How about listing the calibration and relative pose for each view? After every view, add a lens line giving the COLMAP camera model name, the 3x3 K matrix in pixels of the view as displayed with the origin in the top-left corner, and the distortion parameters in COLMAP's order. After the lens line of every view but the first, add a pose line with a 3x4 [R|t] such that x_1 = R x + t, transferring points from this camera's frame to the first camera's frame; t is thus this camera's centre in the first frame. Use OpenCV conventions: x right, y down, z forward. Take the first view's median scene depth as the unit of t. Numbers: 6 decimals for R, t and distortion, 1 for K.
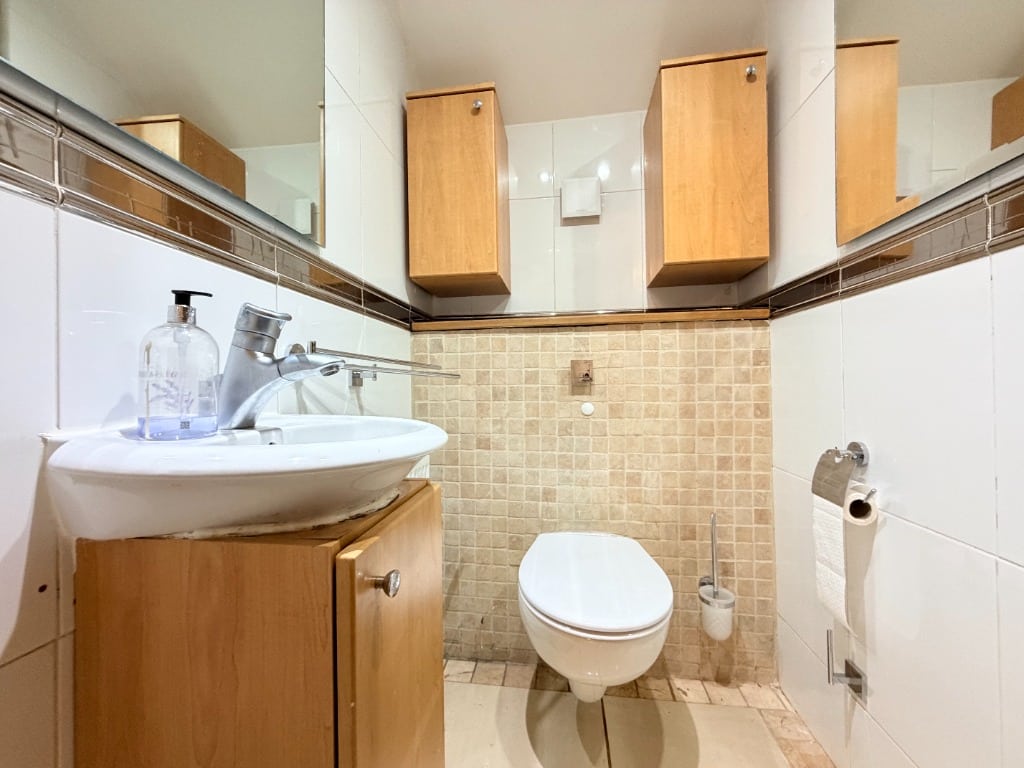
lens RADIAL K [[405.8, 0, 507.8], [0, 405.8, 383.4], [0, 0, 1]] dist [-0.000678, -0.000326]
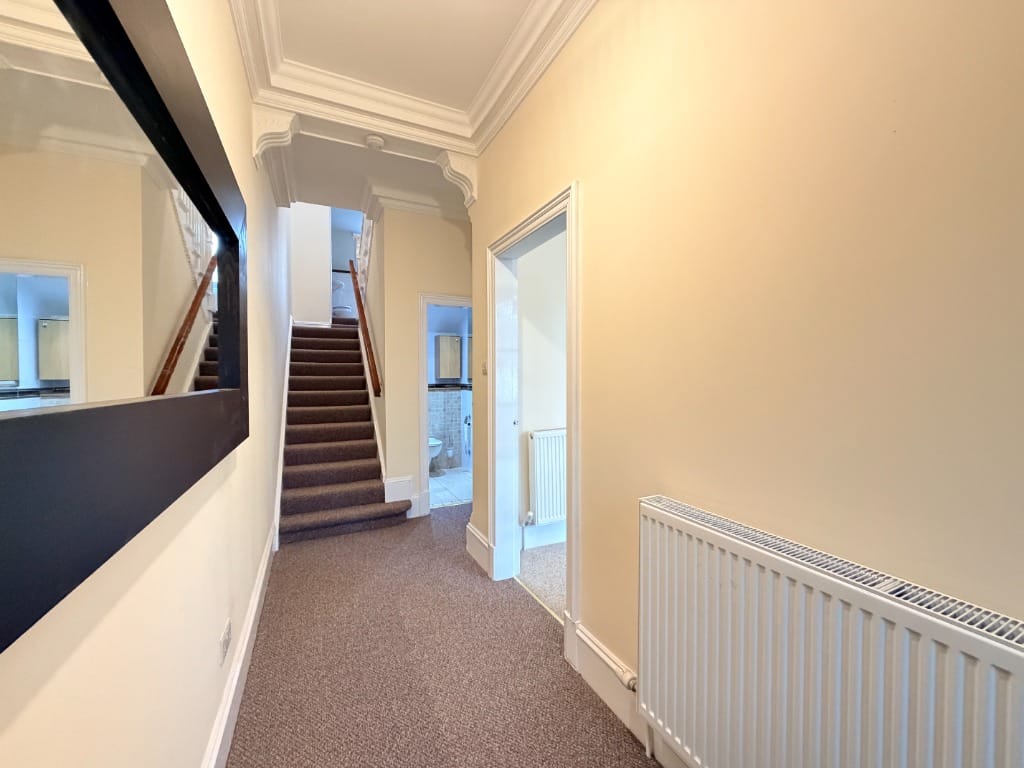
lens RADIAL K [[405.8, 0, 507.8], [0, 405.8, 383.4], [0, 0, 1]] dist [-0.000678, -0.000326]
pose [[0.834969, 0.002434, 0.550291, -1.465880], [-0.011813, 0.999839, 0.013501, -0.298326], [-0.550170, -0.017774, 0.834864, -3.176798]]
